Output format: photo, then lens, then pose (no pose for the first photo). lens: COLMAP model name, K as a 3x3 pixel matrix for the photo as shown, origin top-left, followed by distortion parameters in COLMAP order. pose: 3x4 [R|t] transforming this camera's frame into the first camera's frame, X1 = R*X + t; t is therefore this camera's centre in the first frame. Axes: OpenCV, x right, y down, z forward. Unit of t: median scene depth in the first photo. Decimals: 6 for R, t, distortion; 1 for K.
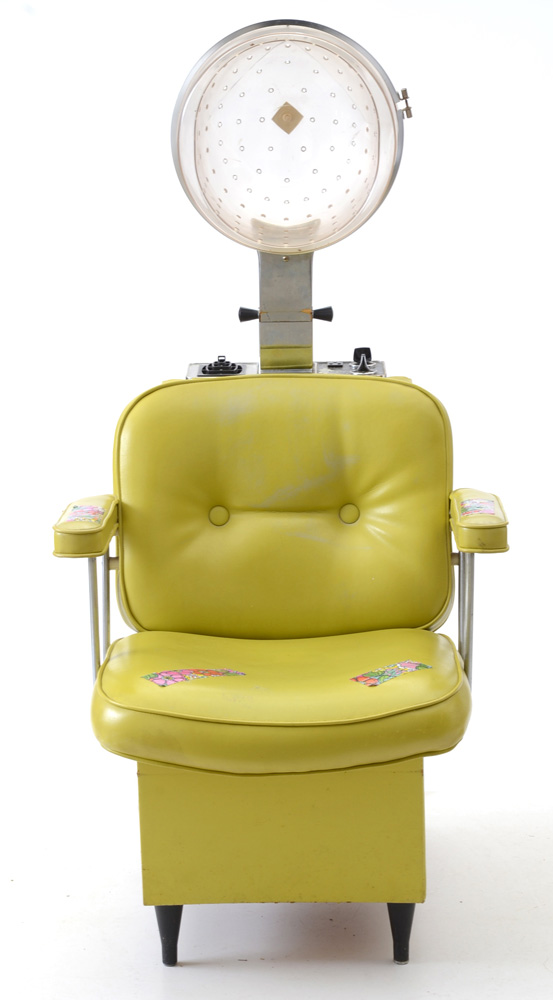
lens RADIAL K [[2926.0, 0, 276.5], [0, 2926.0, 500.0], [0, 0, 1]] dist [0.920739, -0.030862]
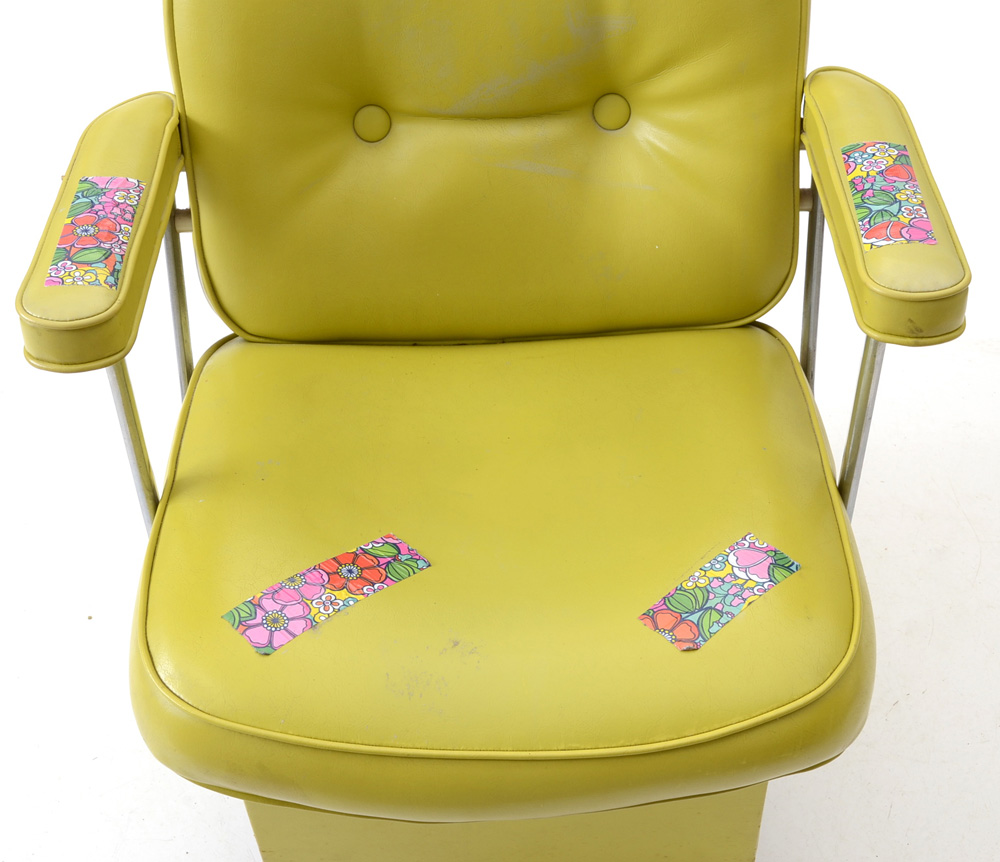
lens RADIAL K [[1868.3, 0, 500.0], [0, 1868.3, 431.0], [0, 0, 1]] dist [0.110871, 0.120201]
pose [[0.999571, -0.026719, 0.012001, -0.001636], [0.018267, 0.888946, 0.457648, -0.103344], [-0.022896, -0.457232, 0.889052, 0.669511]]
